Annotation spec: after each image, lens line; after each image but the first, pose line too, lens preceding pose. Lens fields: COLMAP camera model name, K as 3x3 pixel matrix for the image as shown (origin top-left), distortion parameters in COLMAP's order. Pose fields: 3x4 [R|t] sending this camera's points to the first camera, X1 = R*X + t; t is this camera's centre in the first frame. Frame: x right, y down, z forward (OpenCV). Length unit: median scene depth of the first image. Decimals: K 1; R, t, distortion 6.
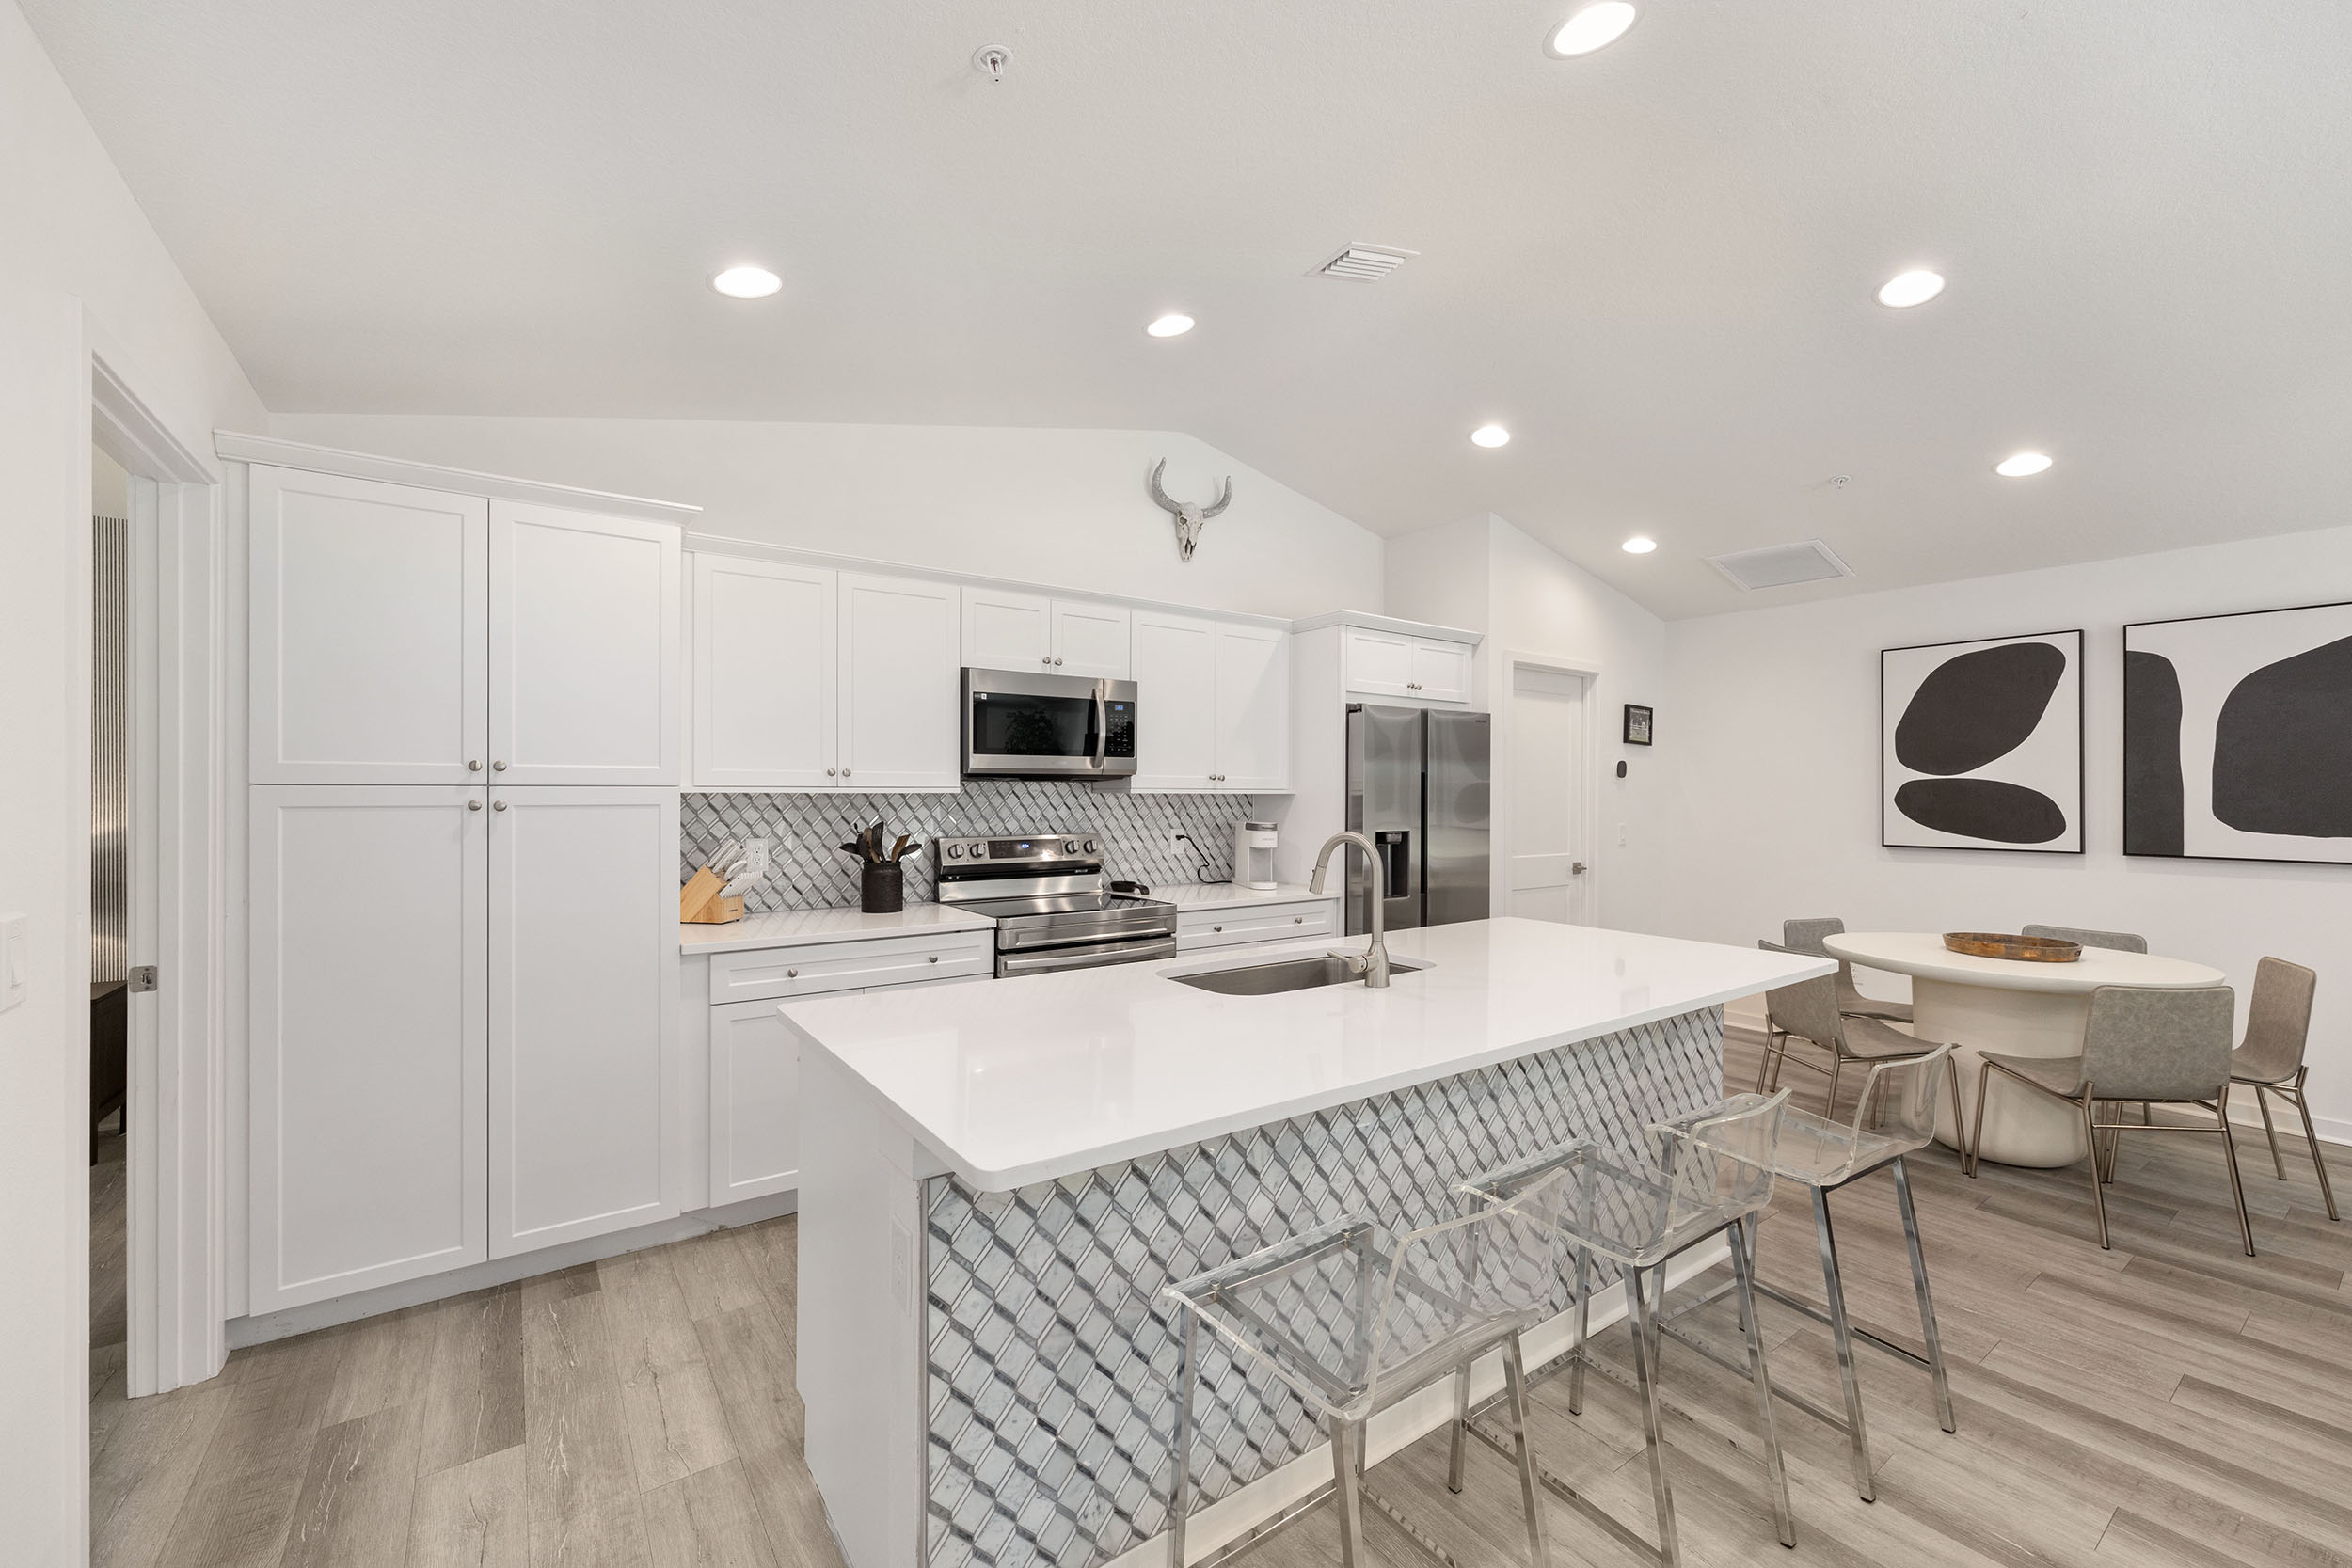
lens RADIAL K [[946.5, 0, 1175.3], [0, 946.5, 791.2], [0, 0, 1]] dist [-0.005030, 0.002137]
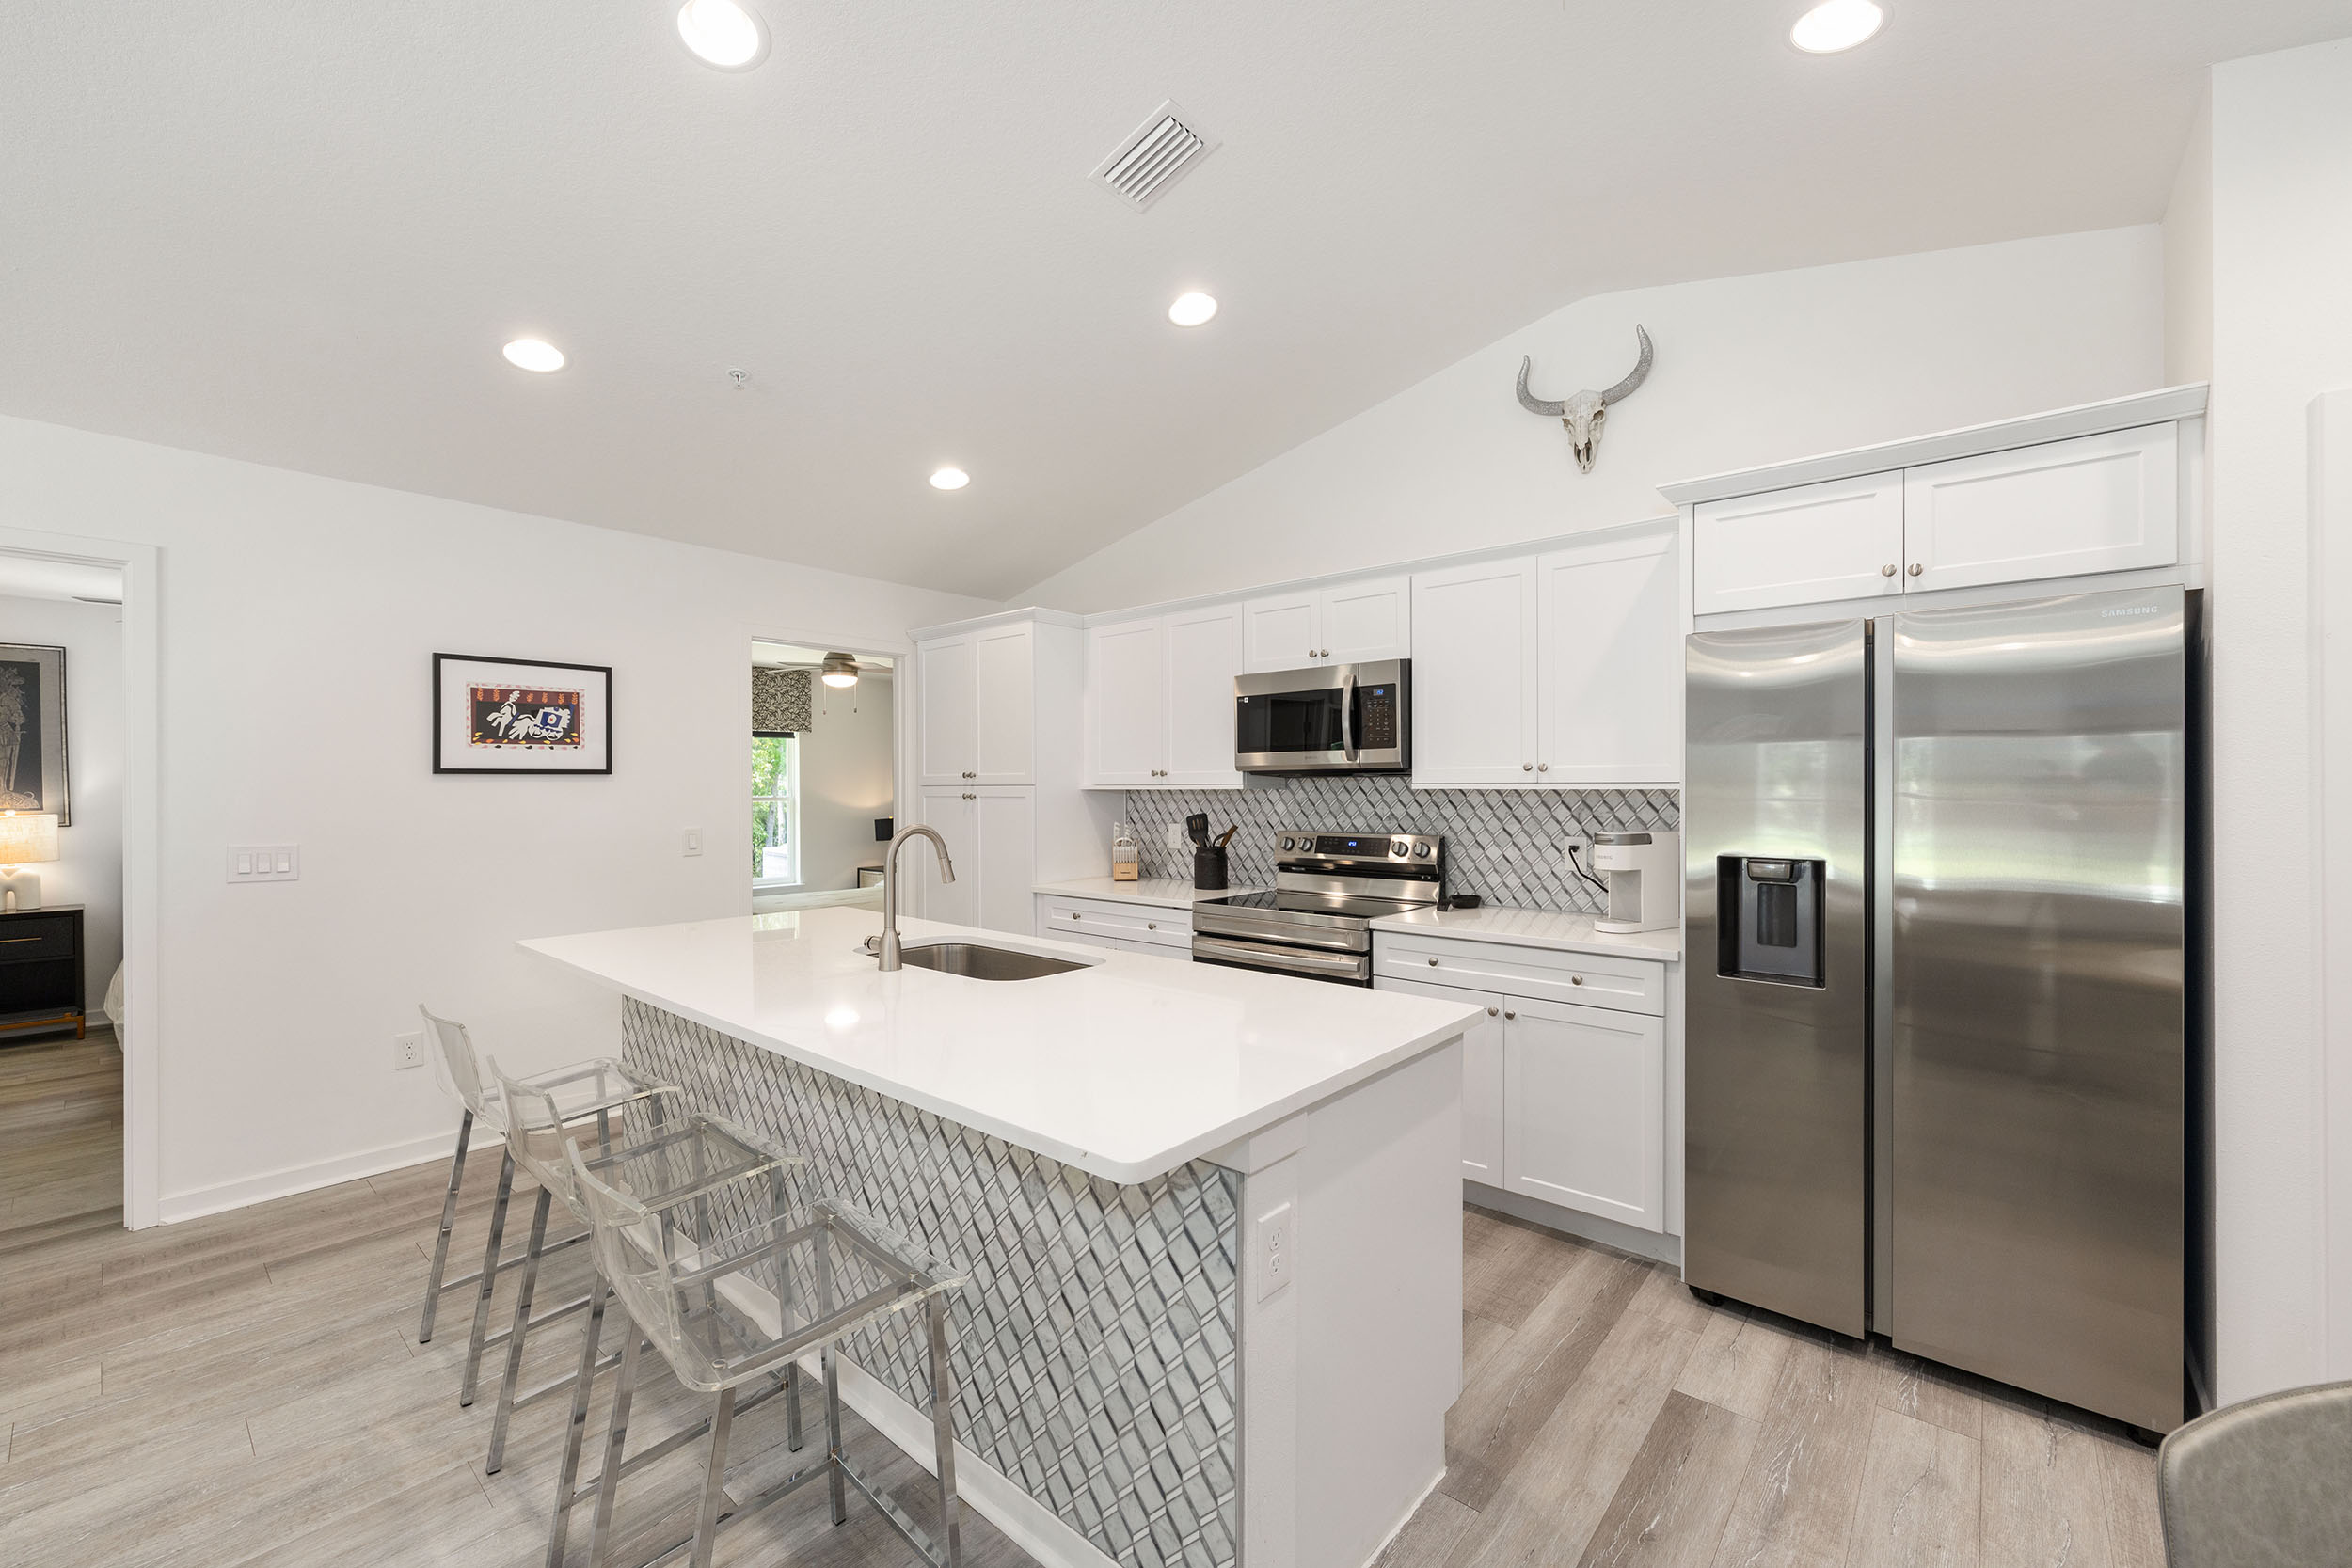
lens RADIAL K [[946.5, 0, 1182.5], [0, 946.5, 787.2], [0, 0, 1]] dist [-0.005030, 0.002137]
pose [[0.236607, -0.004461, -0.971595, 0.753113], [0.002628, 0.999989, -0.003951, 0.003387], [0.971602, -0.001618, 0.236616, 0.608294]]
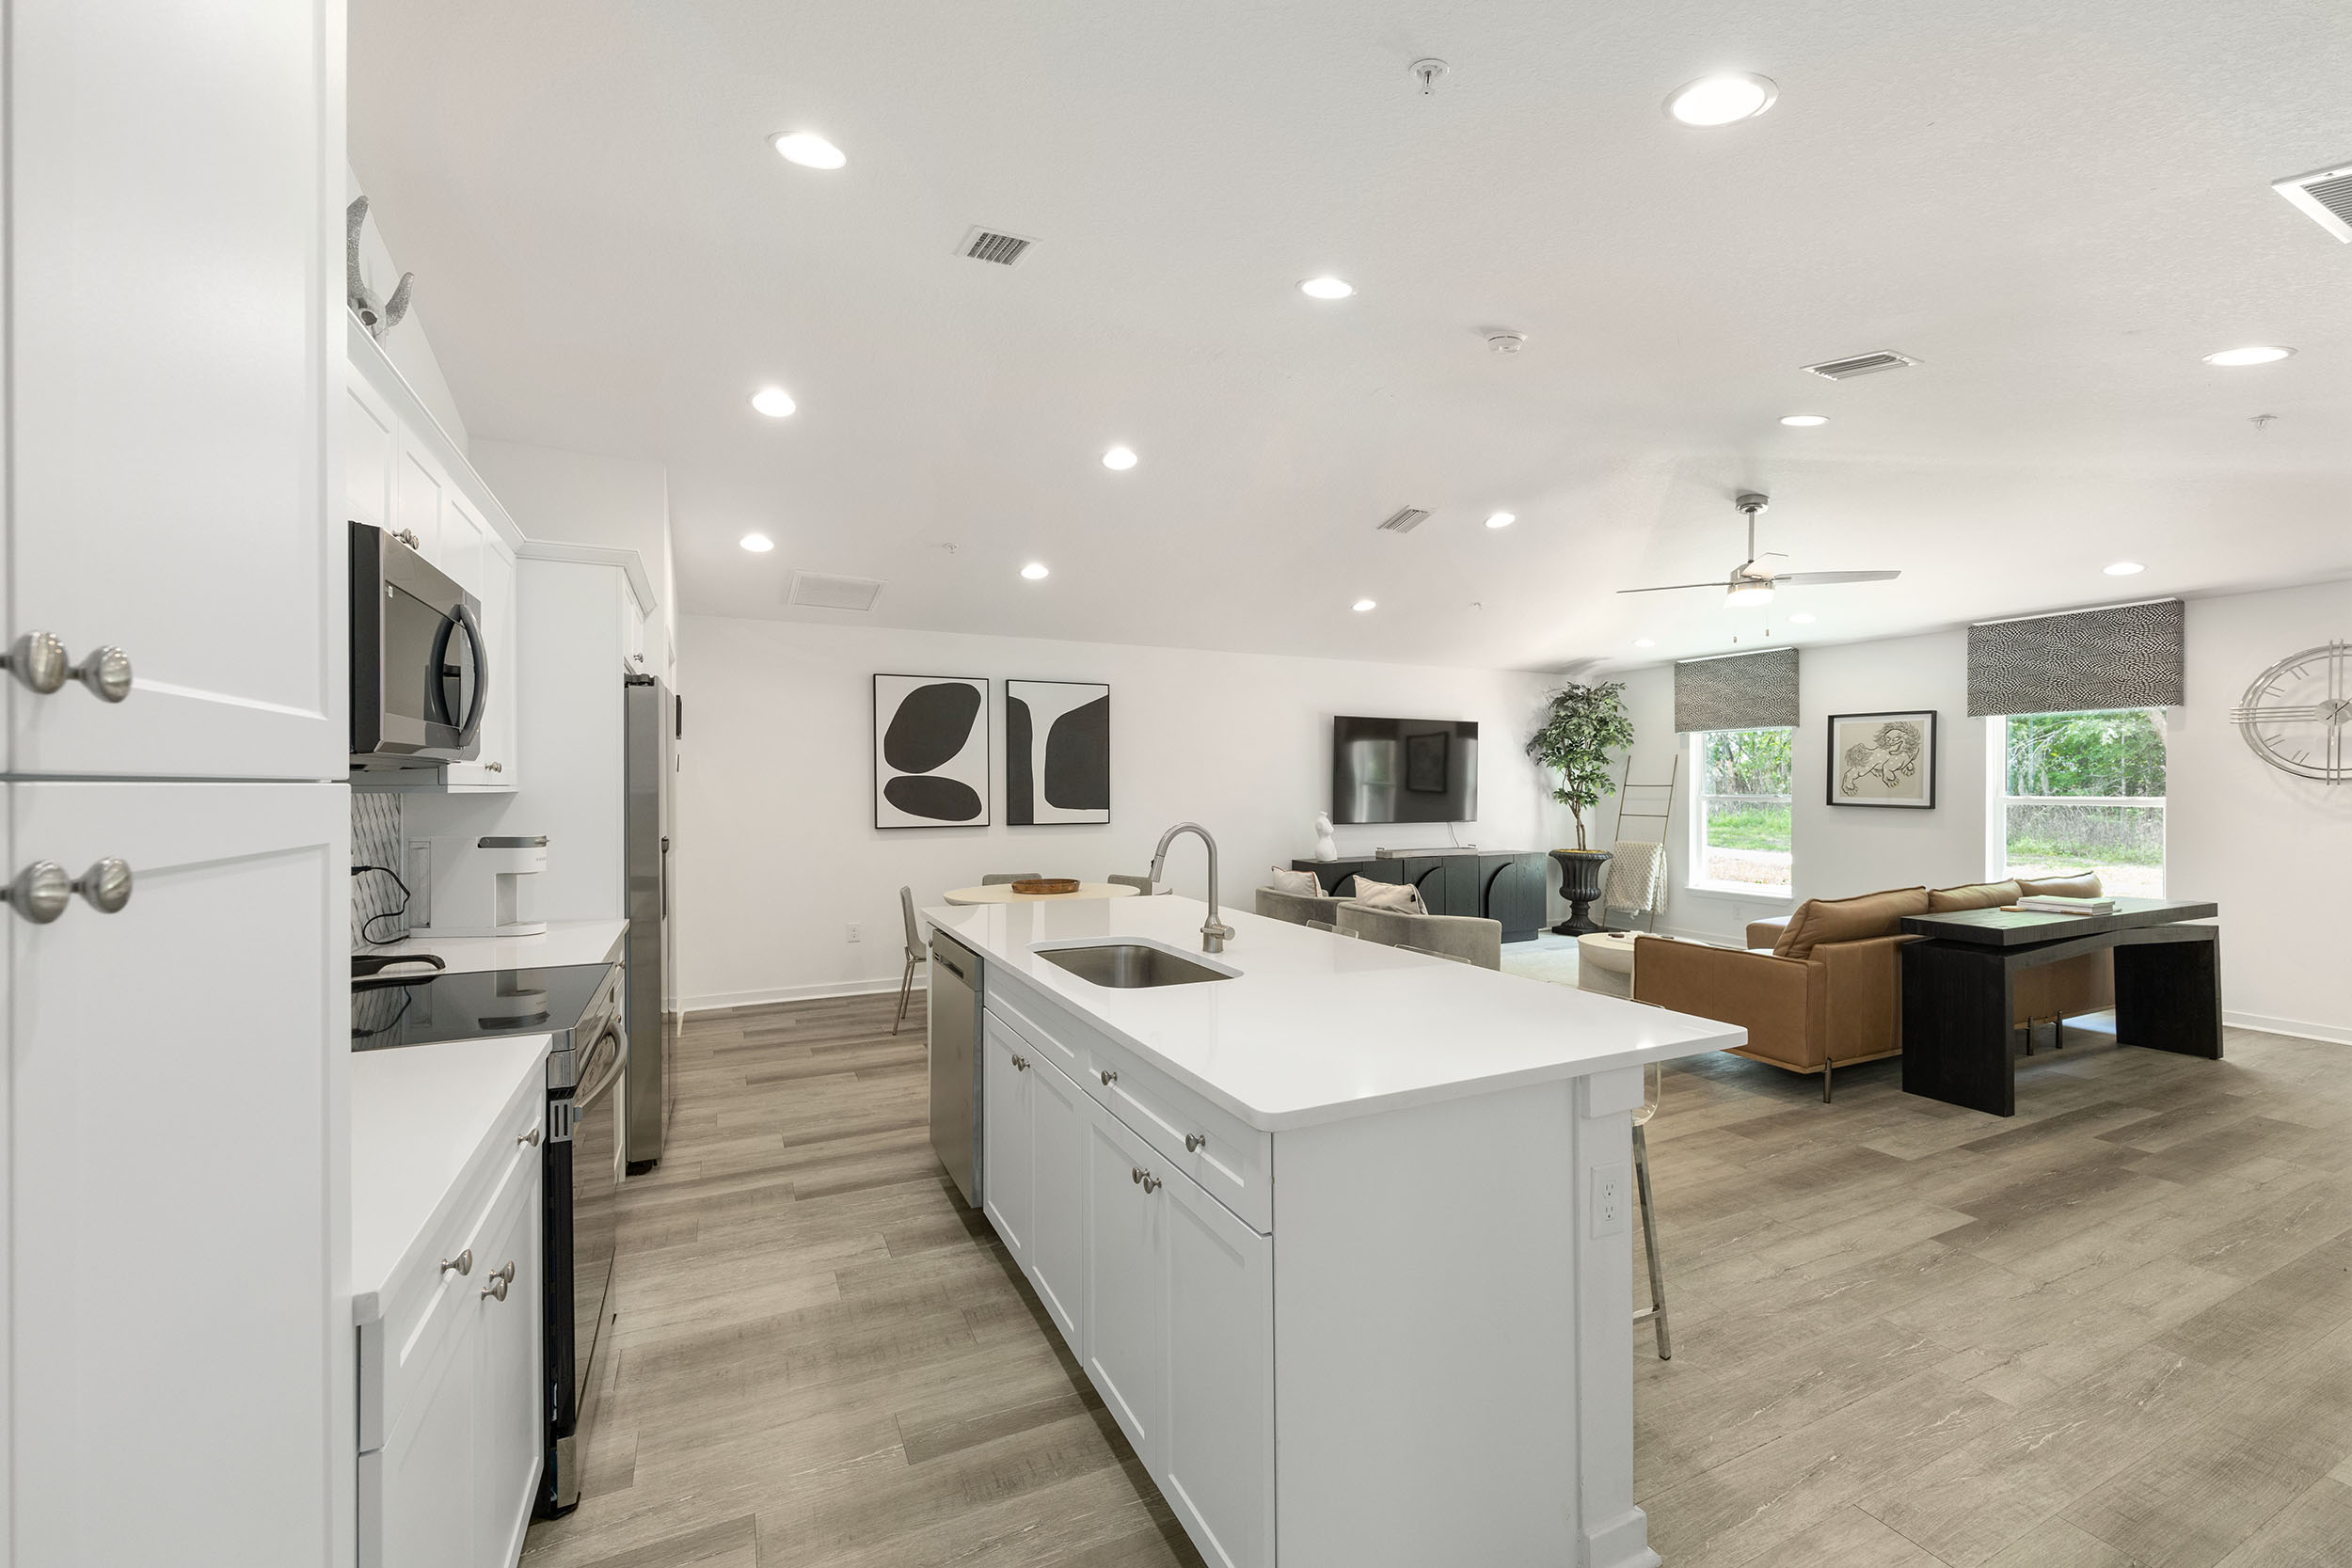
lens RADIAL K [[946.5, 0, 1173.0], [0, 946.5, 790.4], [0, 0, 1]] dist [-0.005030, 0.002137]
pose [[0.171150, -0.008583, 0.985208, -0.548685], [0.002304, 0.999963, 0.008311, -0.003409], [-0.985242, 0.000847, 0.171163, 0.484179]]
